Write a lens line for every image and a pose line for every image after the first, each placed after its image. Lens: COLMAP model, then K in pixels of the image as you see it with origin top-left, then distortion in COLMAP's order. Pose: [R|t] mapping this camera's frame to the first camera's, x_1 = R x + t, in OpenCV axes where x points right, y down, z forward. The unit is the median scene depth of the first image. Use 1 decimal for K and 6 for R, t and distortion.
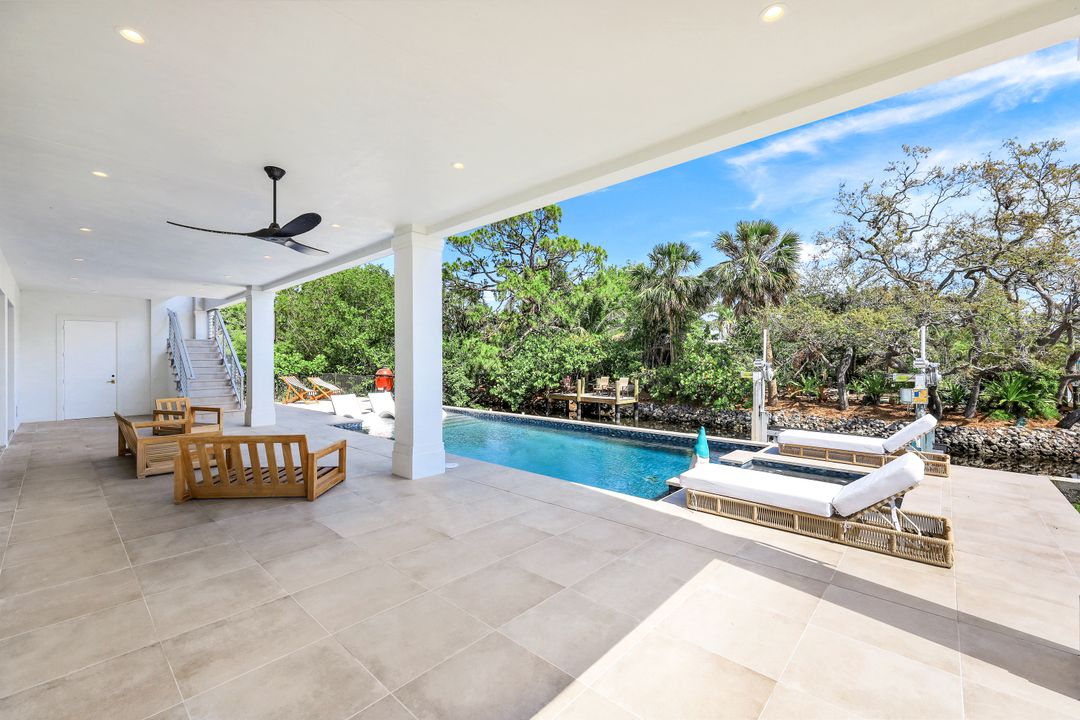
lens RADIAL K [[441.4, 0, 540.2], [0, 441.4, 359.4], [0, 0, 1]] dist [0.001058, -0.000374]
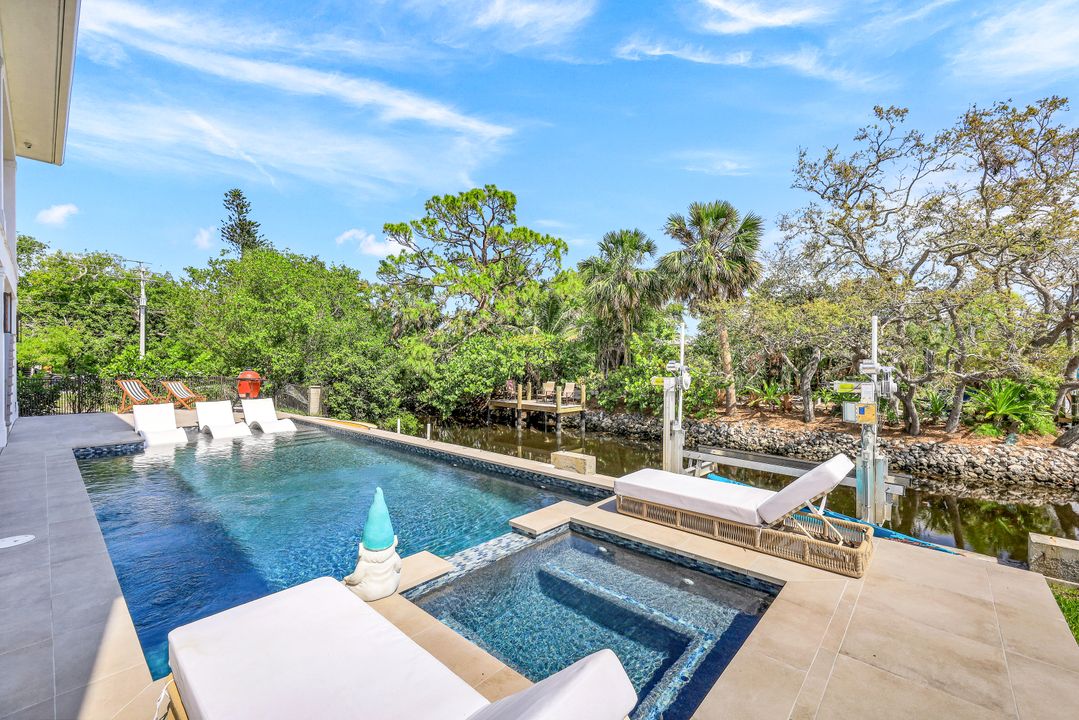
lens RADIAL K [[446.6, 0, 540.3], [0, 446.6, 364.7], [0, 0, 1]] dist [0.002010, -0.000494]
pose [[0.999924, 0.005567, 0.011024, 0.150025], [-0.005617, 0.999974, 0.004491, 0.002138], [-0.010998, -0.004552, 0.999929, 0.131800]]
